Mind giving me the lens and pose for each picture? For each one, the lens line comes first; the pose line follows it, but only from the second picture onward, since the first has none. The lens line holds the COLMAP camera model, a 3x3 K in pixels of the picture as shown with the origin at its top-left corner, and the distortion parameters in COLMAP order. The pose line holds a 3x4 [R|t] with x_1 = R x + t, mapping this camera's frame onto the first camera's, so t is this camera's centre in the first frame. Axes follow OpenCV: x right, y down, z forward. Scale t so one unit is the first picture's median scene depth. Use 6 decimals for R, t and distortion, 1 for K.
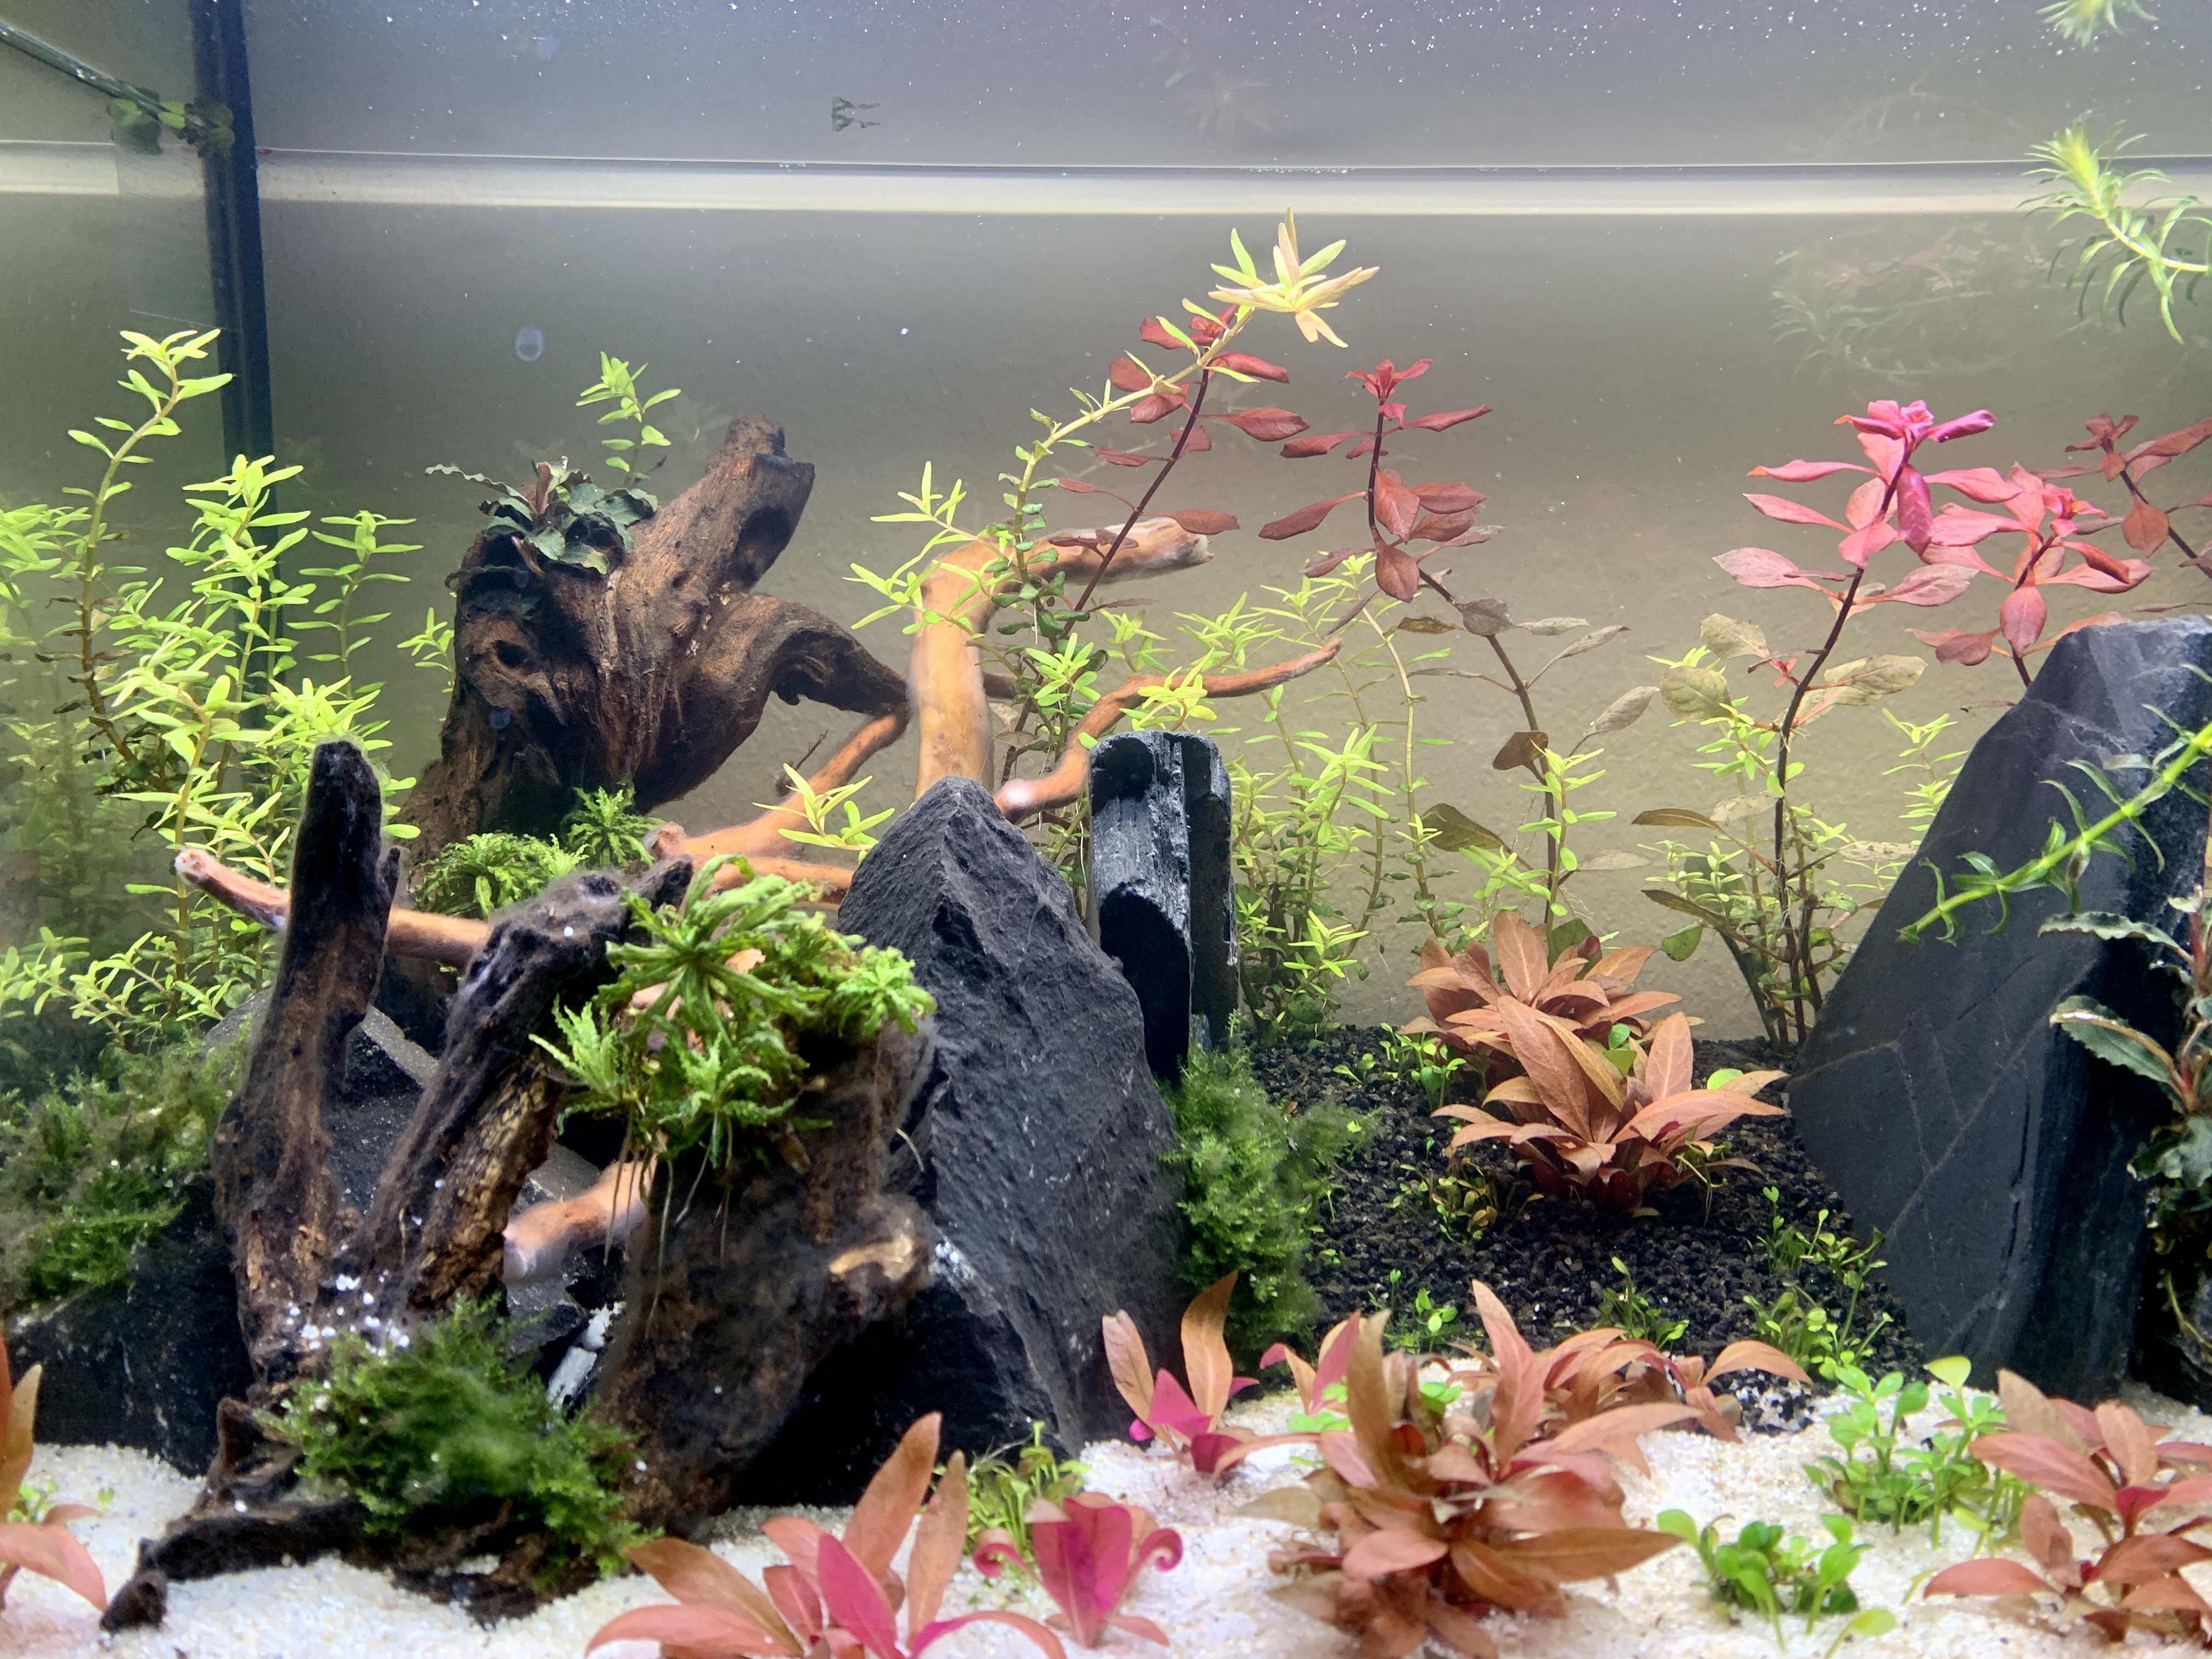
lens RADIAL K [[1655.8, 0, 1164.5], [0, 1655.8, 827.8], [0, 0, 1]] dist [0.068300, -0.066066]
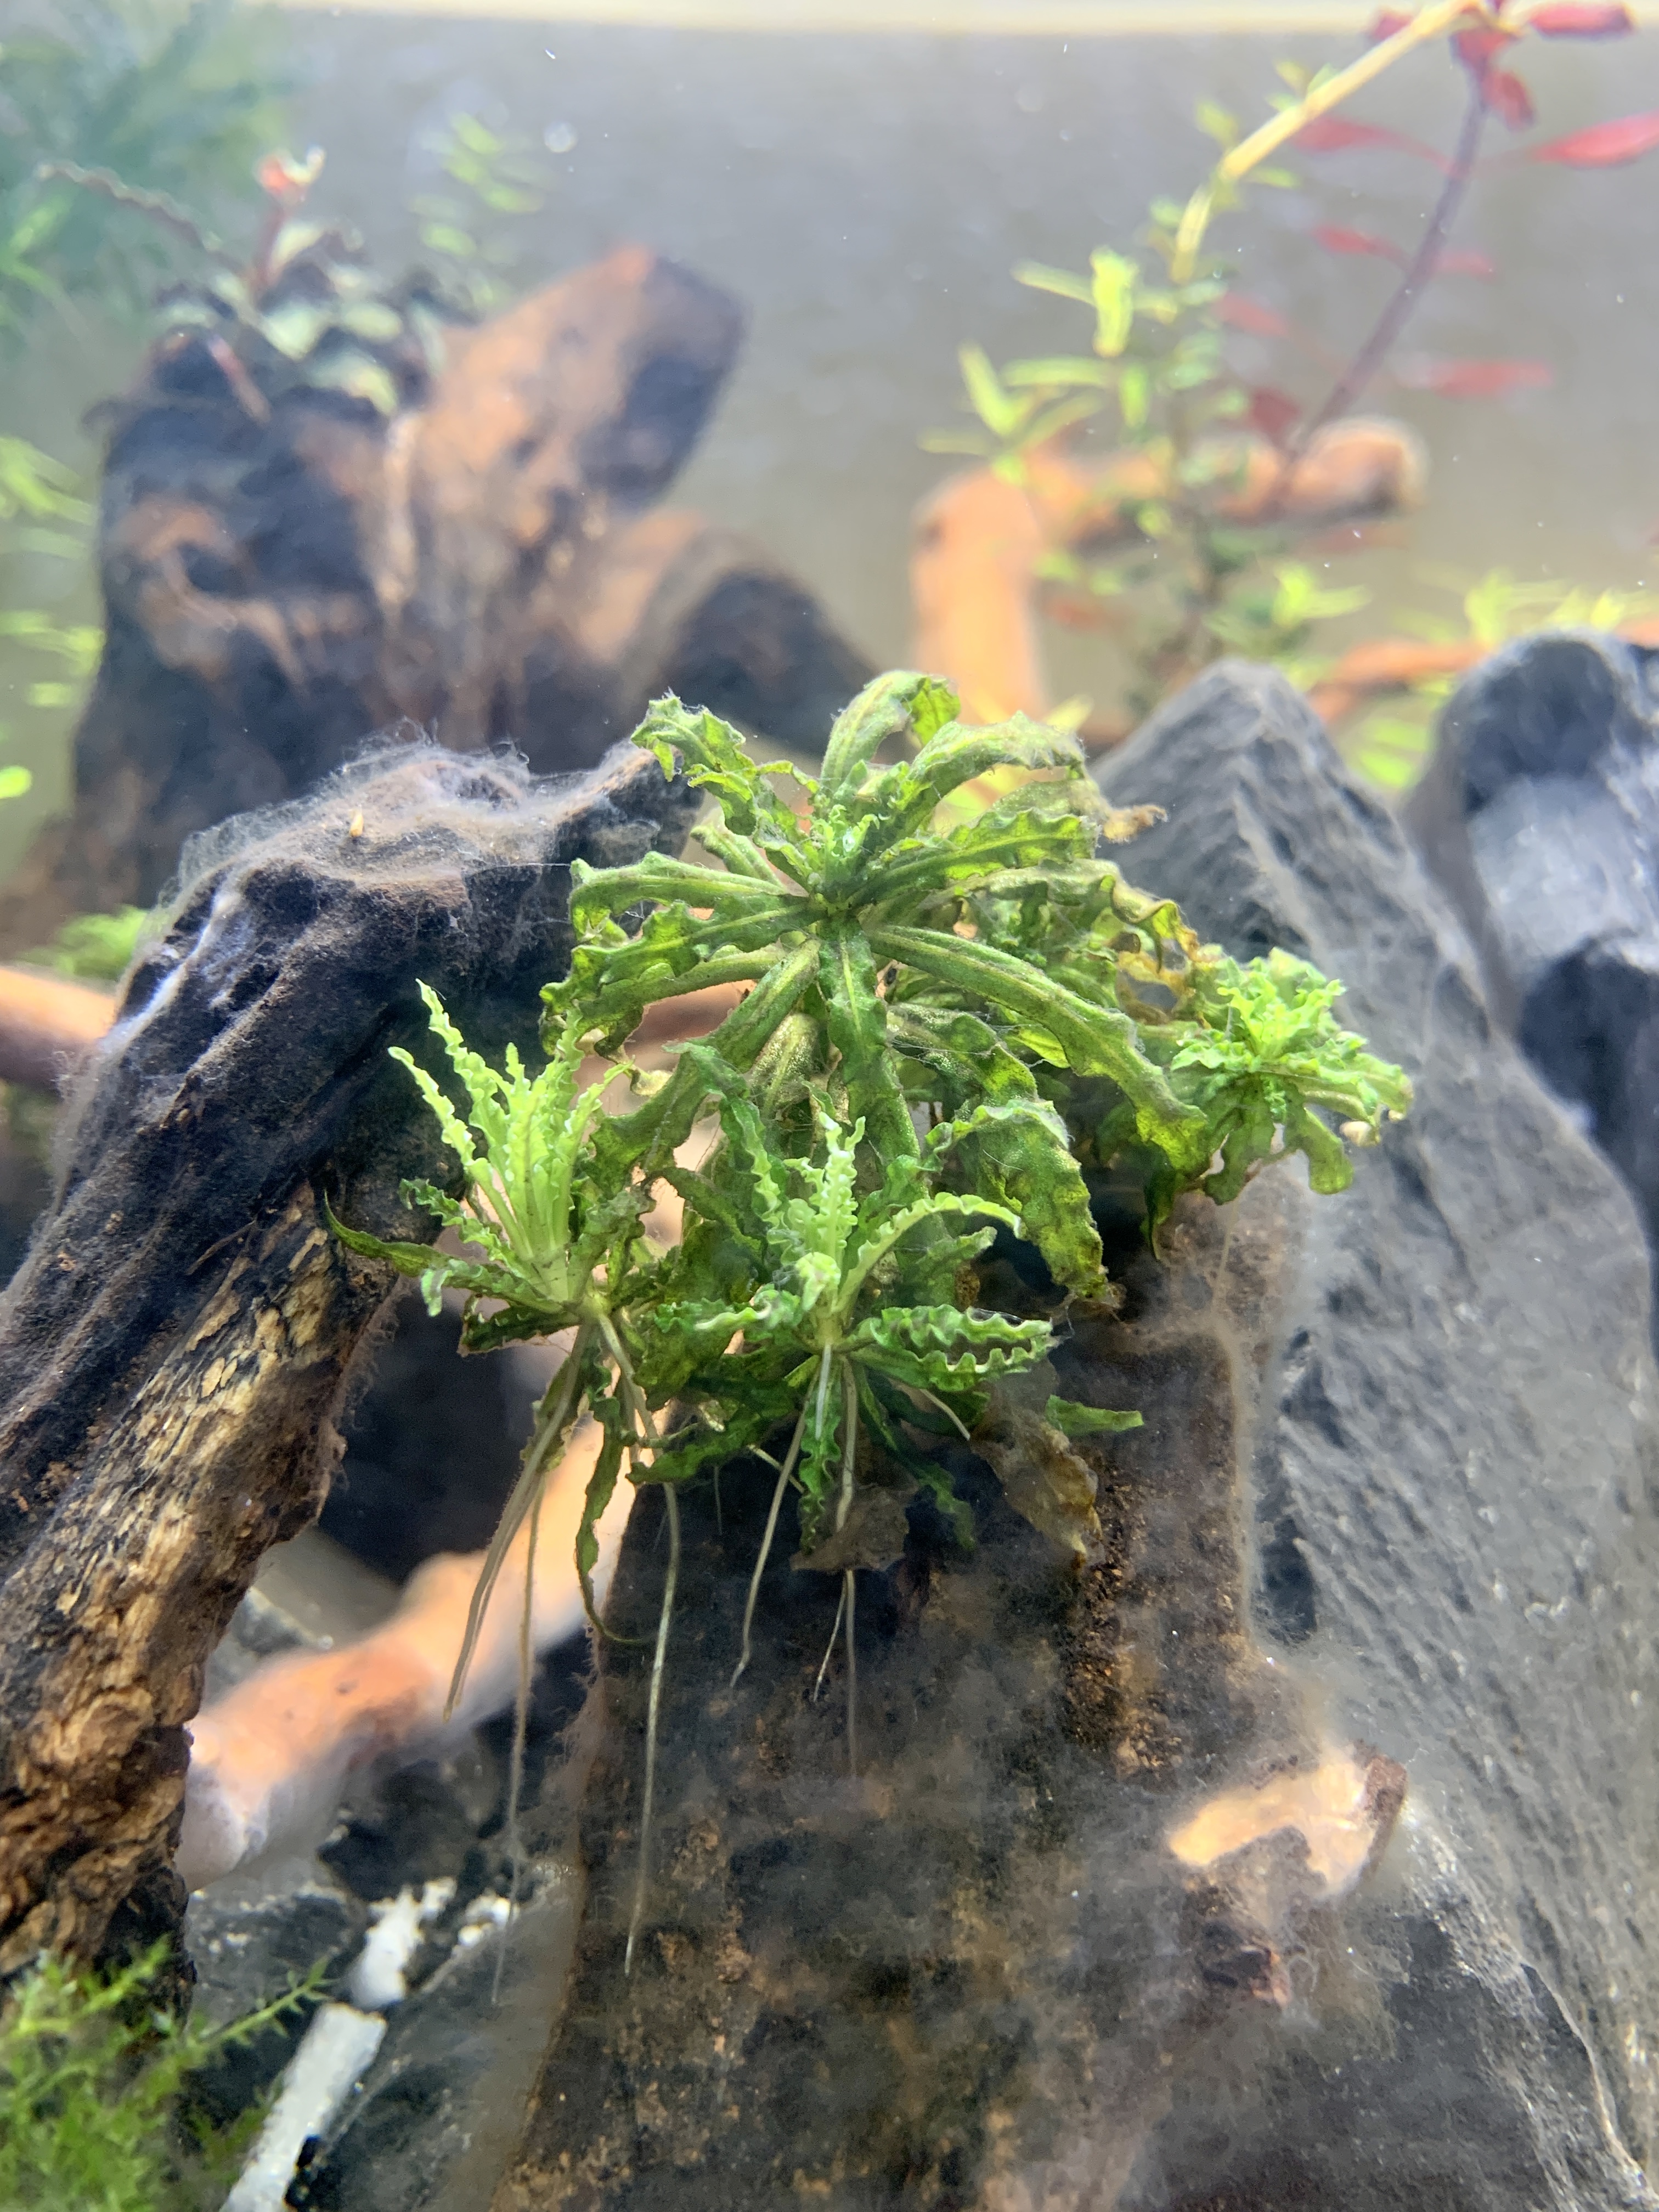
lens RADIAL K [[1805.4, 0, 868.2], [0, 1805.4, 1109.2], [0, 0, 1]] dist [0.055642, 0.020481]
pose [[0.999637, 0.015512, 0.022048, -0.231496], [-0.013367, 0.995454, -0.094302, 0.130403], [-0.023411, 0.093973, 0.995299, 0.534438]]
